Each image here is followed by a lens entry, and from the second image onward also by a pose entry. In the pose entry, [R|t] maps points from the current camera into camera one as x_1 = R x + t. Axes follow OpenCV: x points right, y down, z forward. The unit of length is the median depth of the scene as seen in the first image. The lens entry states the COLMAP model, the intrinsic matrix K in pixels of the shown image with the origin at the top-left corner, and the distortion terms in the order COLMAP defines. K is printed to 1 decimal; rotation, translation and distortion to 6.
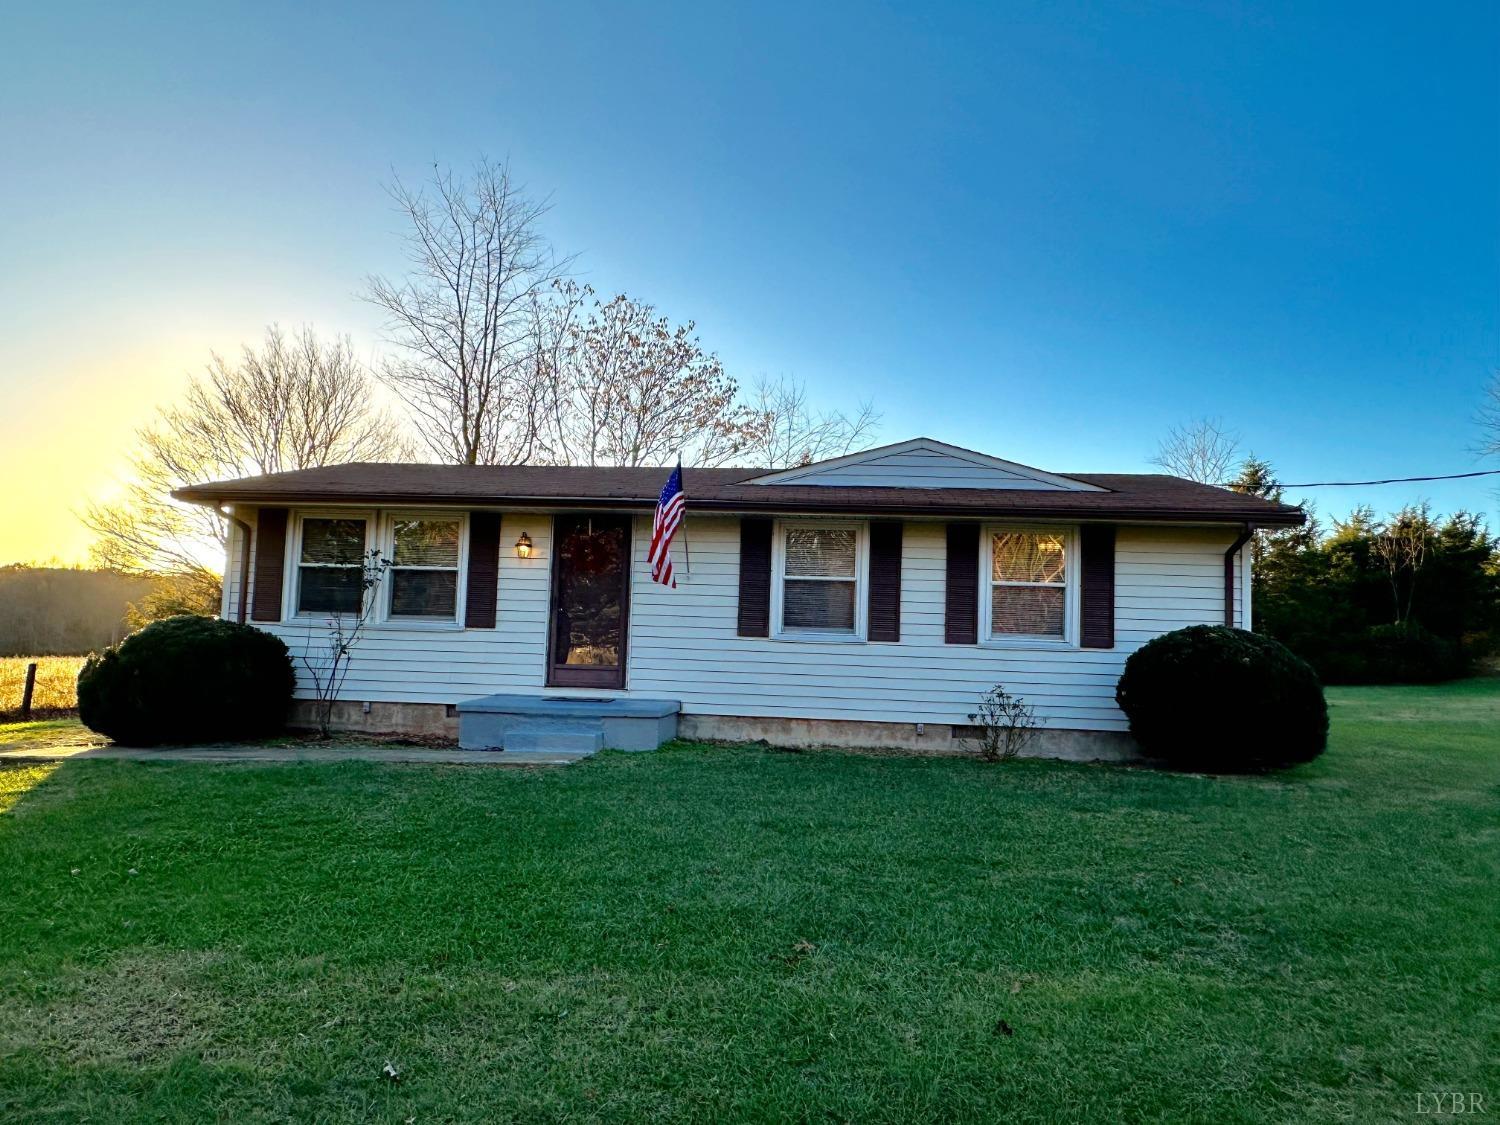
lens RADIAL K [[991.1, 0, 745.6], [0, 991.1, 562.4], [0, 0, 1]] dist [-0.007051, -0.000792]
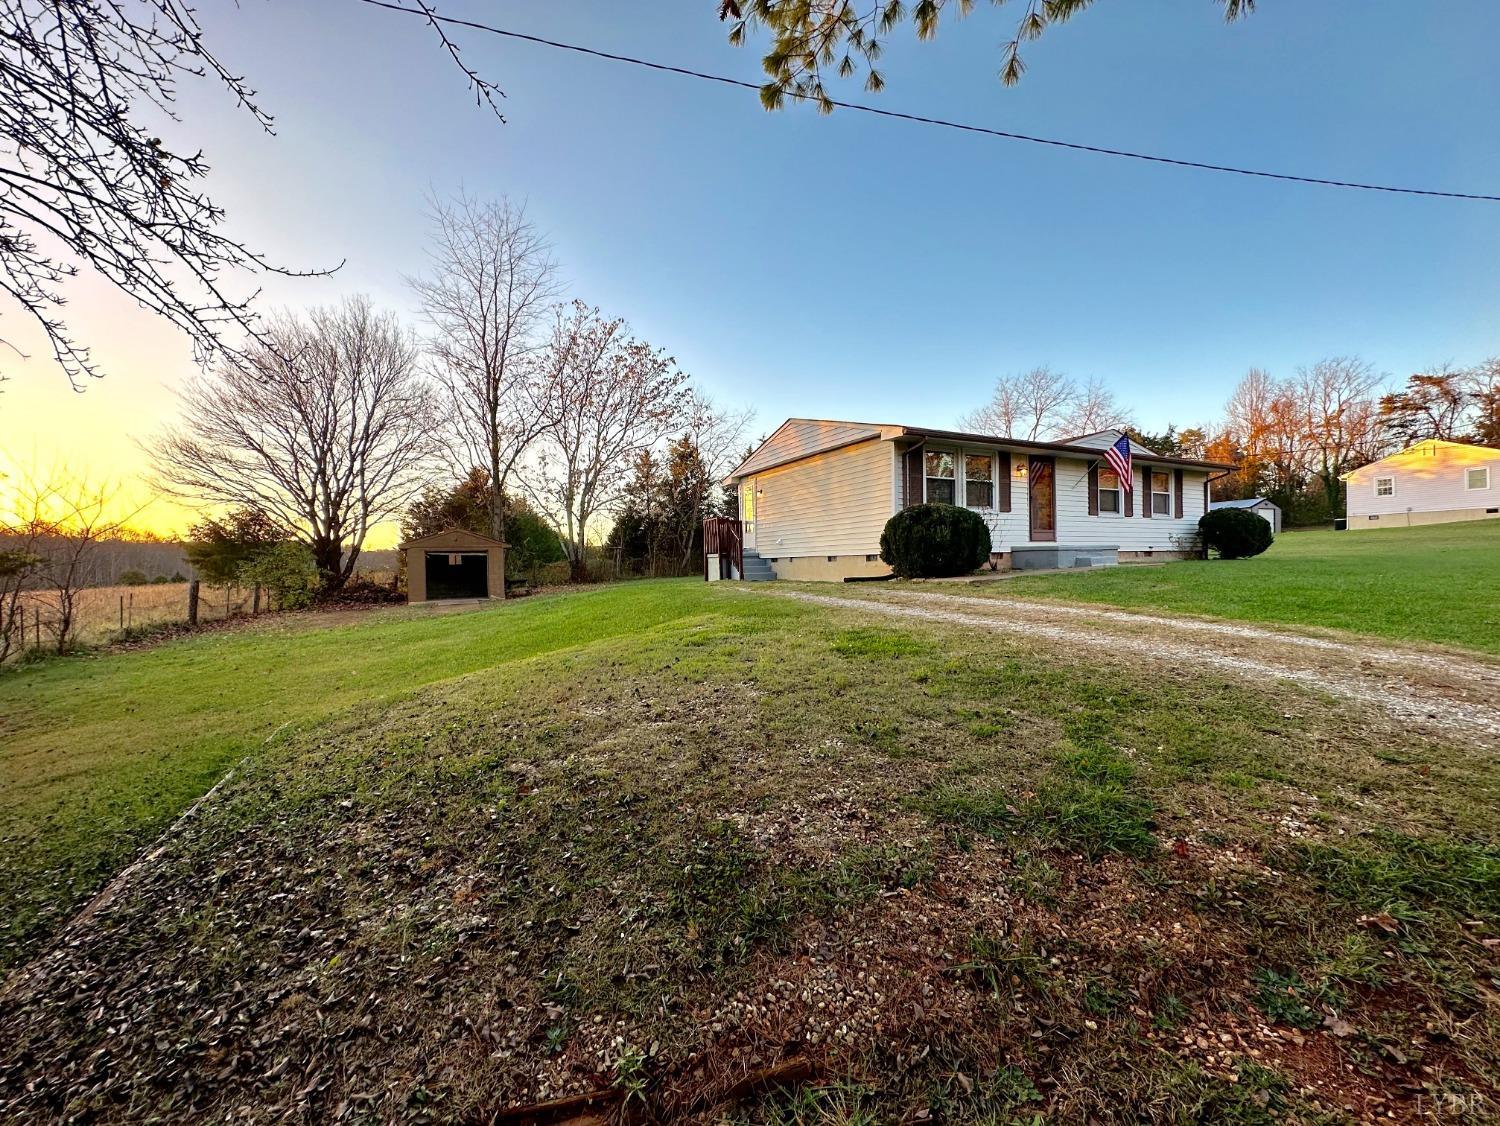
lens RADIAL K [[609.1, 0, 746.5], [0, 609.1, 557.8], [0, 0, 1]] dist [0.000459, 0.000171]
pose [[0.843511, -0.043010, 0.535387, -1.341683], [0.000895, 0.996900, 0.078674, 0.059492], [-0.537111, -0.065883, 0.840934, 0.262442]]
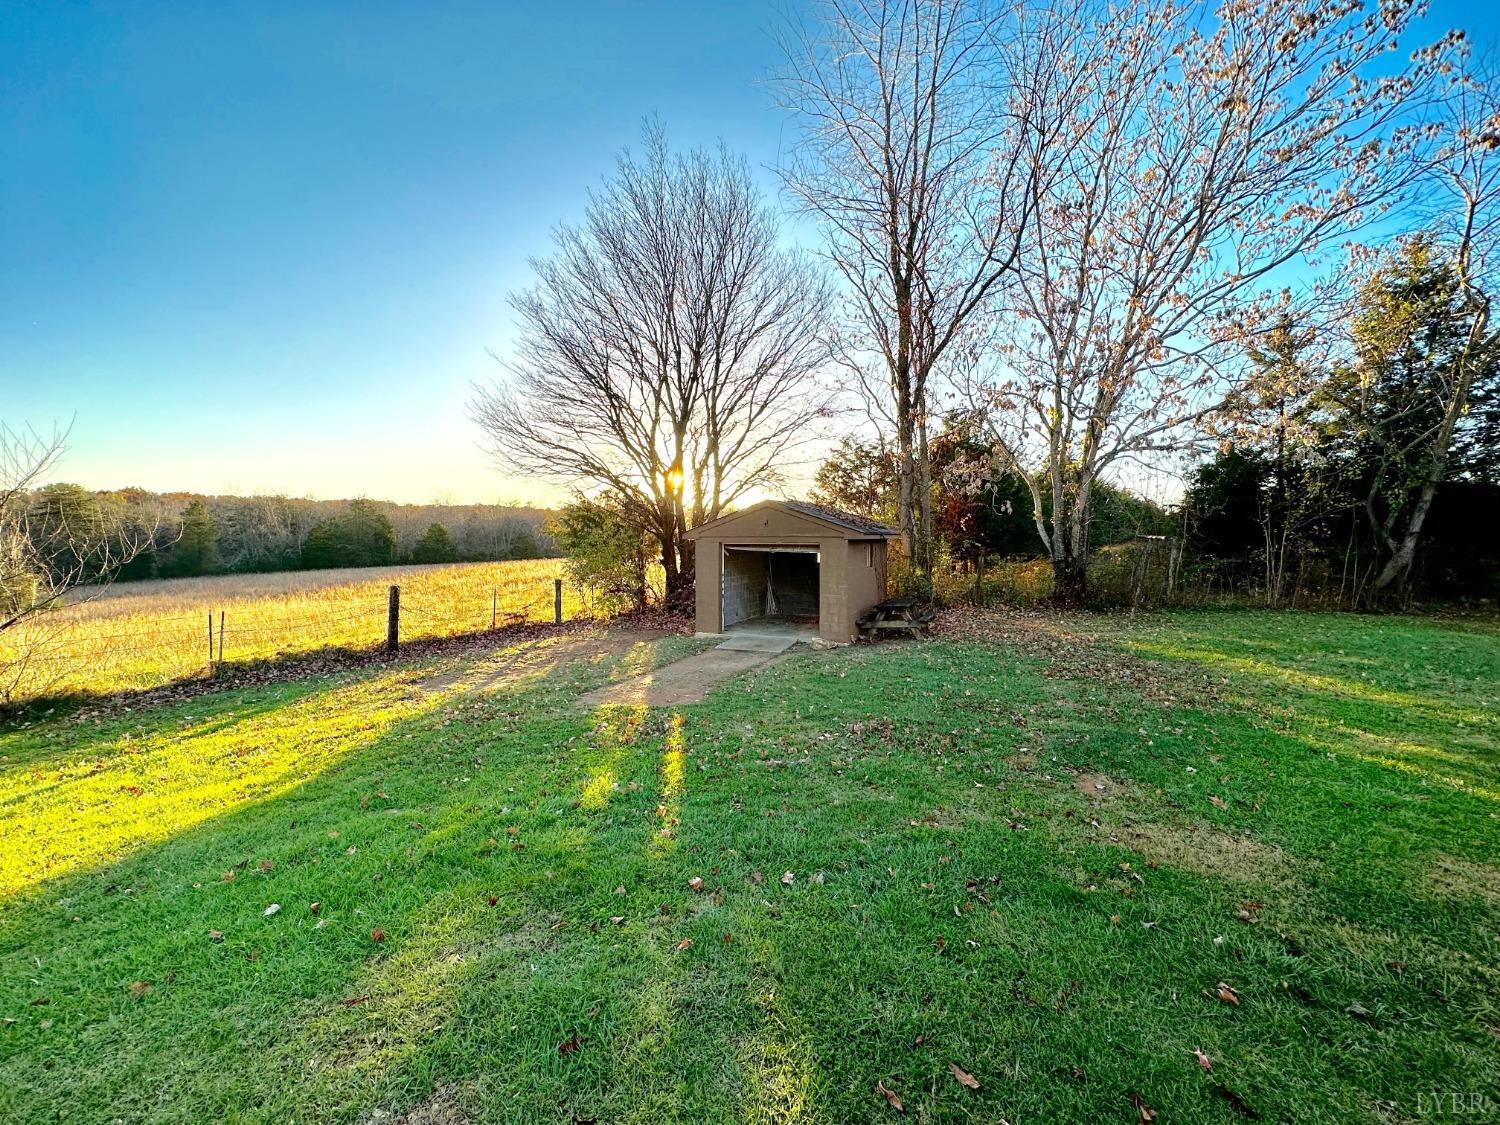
lens RADIAL K [[600.1, 0, 756.9], [0, 600.1, 572.1], [0, 0, 1]] dist [-0.001497, 0.000681]
pose [[0.941573, -0.008477, -0.336704, -0.702316], [0.053988, 0.990556, 0.126036, 0.114131], [0.332455, -0.136850, 0.933138, 1.560759]]
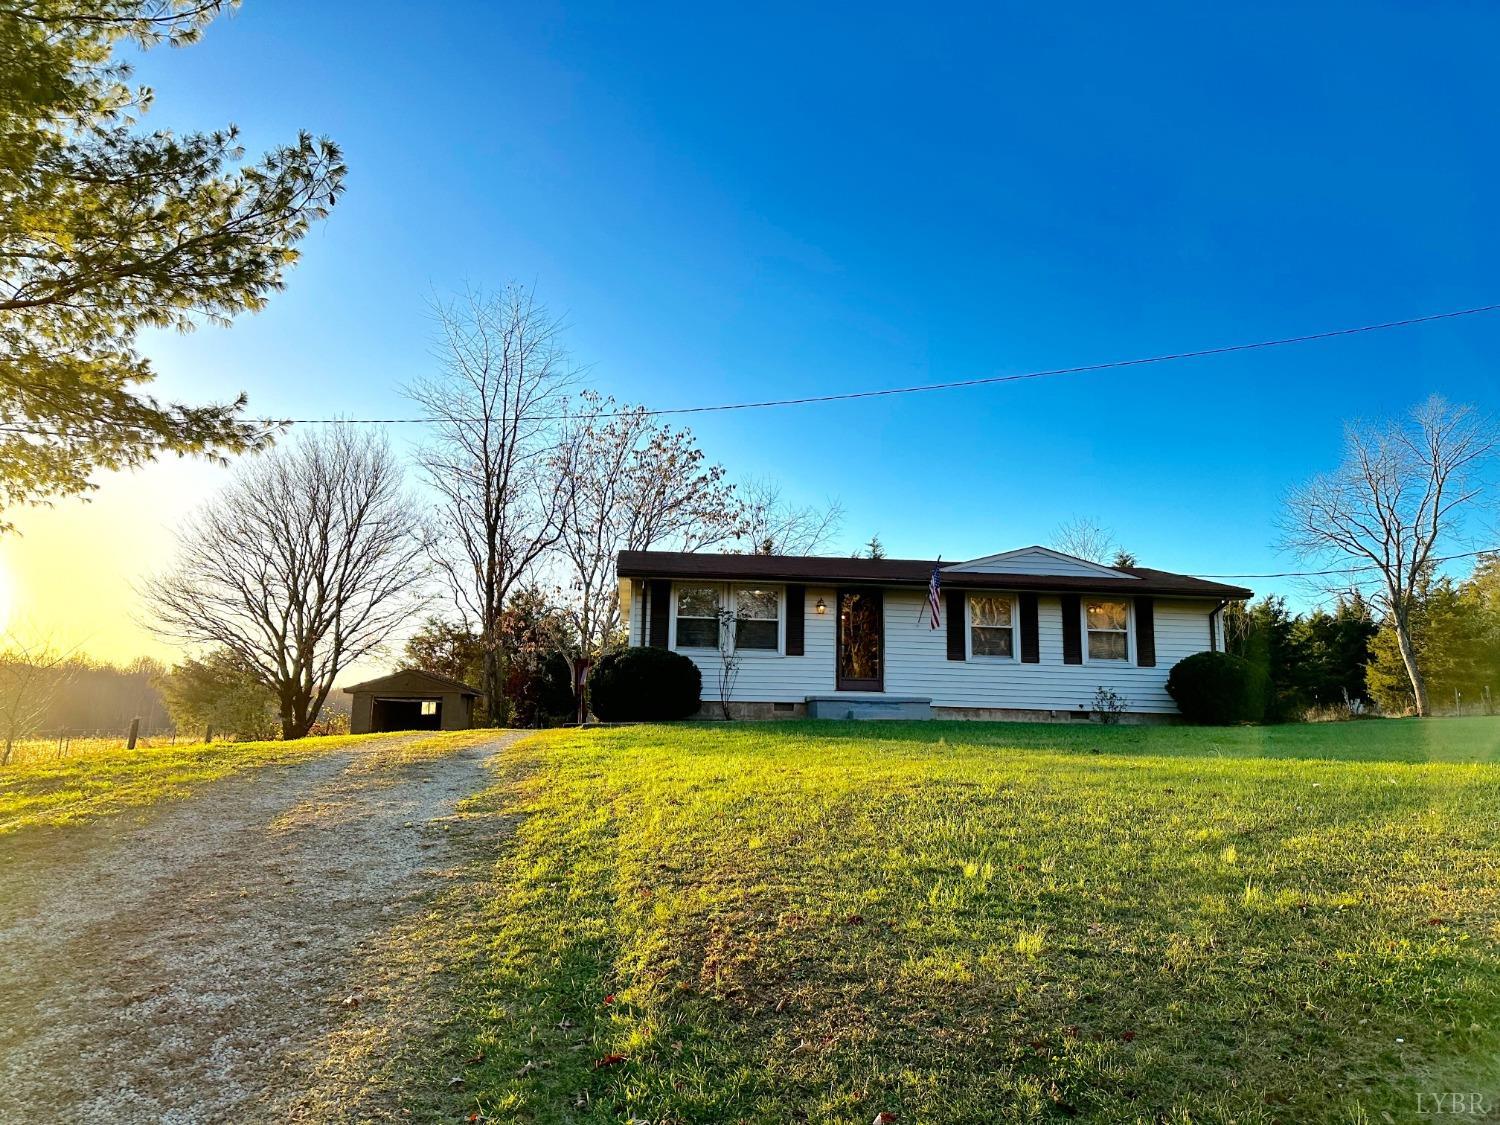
lens RADIAL K [[1046.9, 0, 741.8], [0, 1046.9, 553.0], [0, 0, 1]] dist [0.060242, -0.081156]
pose [[0.981069, 0.019243, 0.192701, -0.694182], [-0.002666, 0.996299, -0.085918, 0.045746], [-0.193641, 0.083778, 0.977489, -0.698769]]
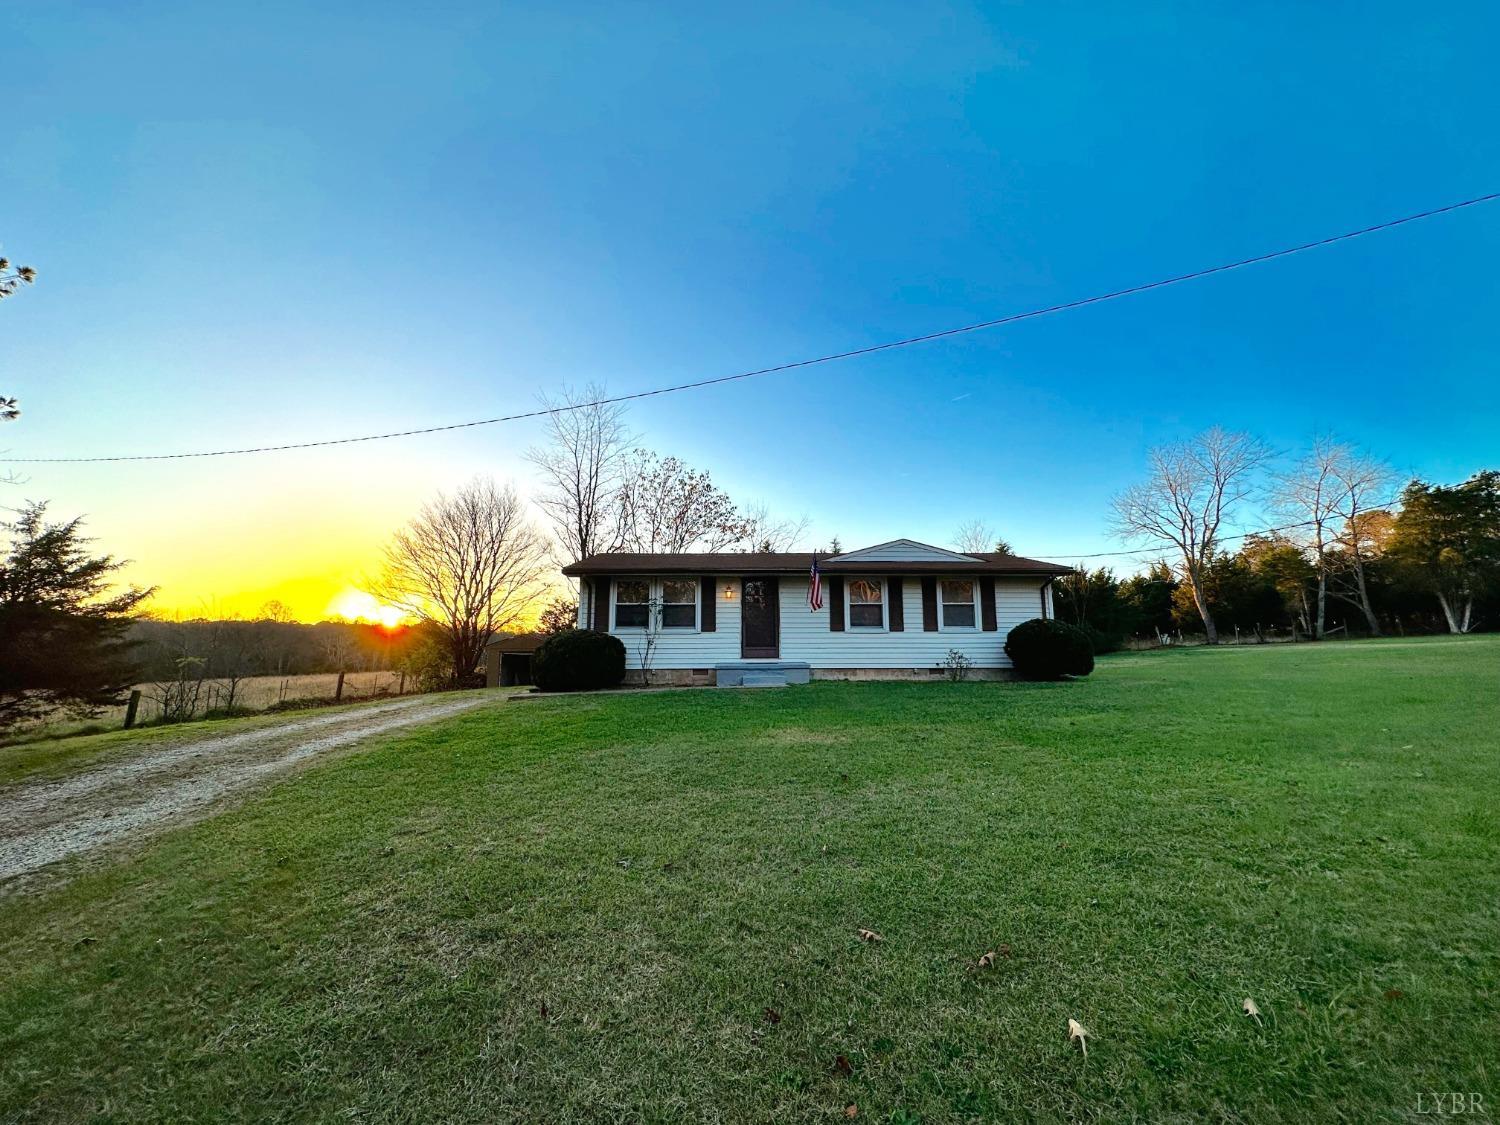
lens RADIAL K [[600.1, 0, 748.5], [0, 600.1, 562.2], [0, 0, 1]] dist [-0.001497, 0.000681]
pose [[0.993218, -0.017744, 0.114905, -0.327630], [0.025688, 0.997353, -0.068024, 0.007627], [-0.113394, 0.070514, 0.991045, -0.286573]]
